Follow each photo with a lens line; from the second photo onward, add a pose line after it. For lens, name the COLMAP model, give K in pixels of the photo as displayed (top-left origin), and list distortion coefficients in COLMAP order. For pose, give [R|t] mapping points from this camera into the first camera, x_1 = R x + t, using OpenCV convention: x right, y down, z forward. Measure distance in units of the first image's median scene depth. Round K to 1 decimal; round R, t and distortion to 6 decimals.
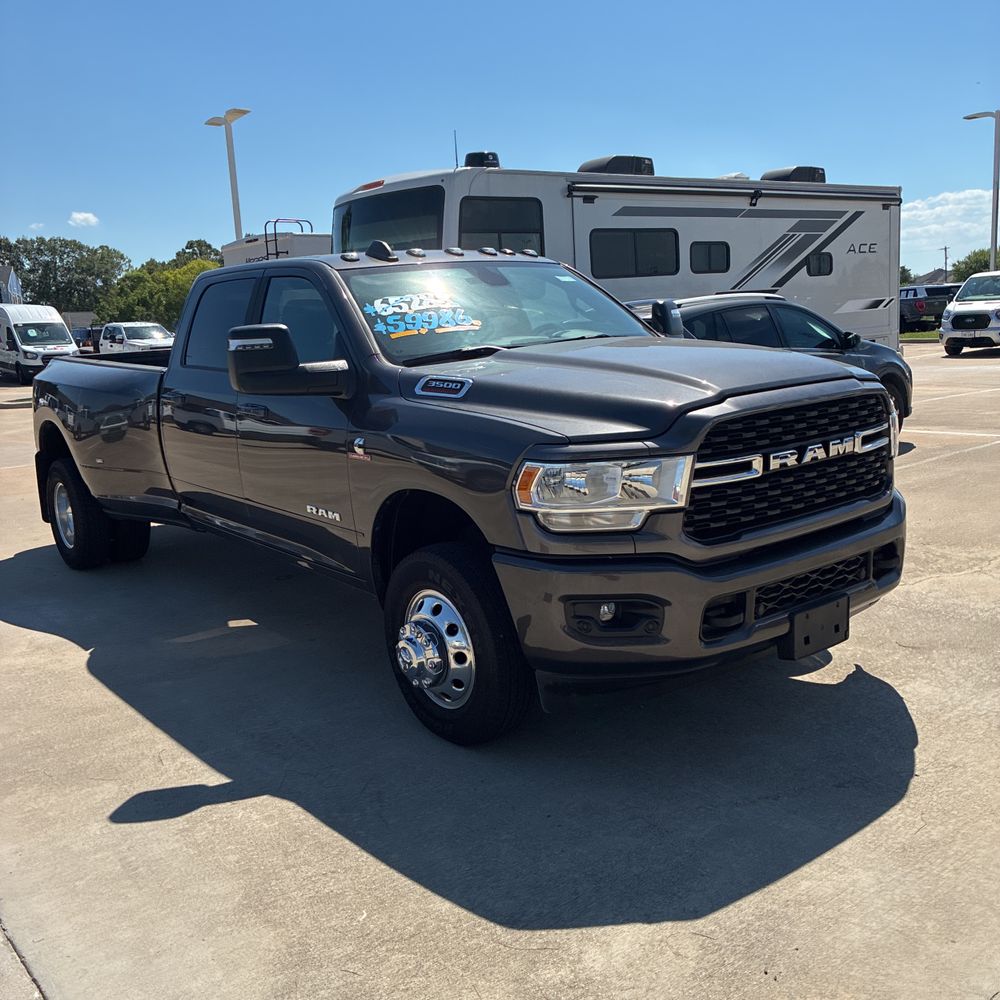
lens RADIAL K [[1017.4, 0, 515.4], [0, 1017.4, 498.7], [0, 0, 1]] dist [0.045692, -0.021679]
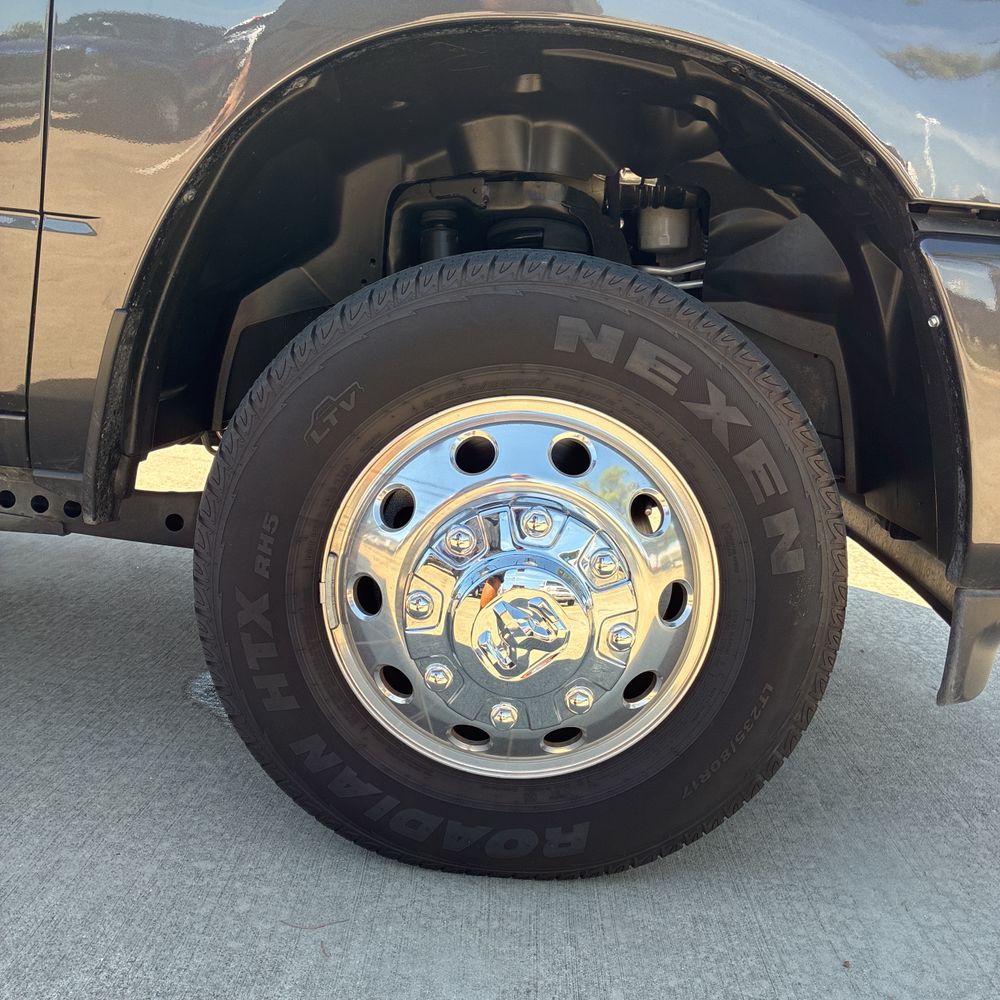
lens RADIAL K [[1022.8, 0, 500.0], [0, 1022.8, 500.0], [0, 0, 1]] dist [0.011101, 0.028596]
pose [[0.620733, -0.032473, 0.783349, -0.300158], [0.024360, 0.999458, 0.022129, 0.105575], [-0.783643, 0.005346, 0.621188, 0.763075]]
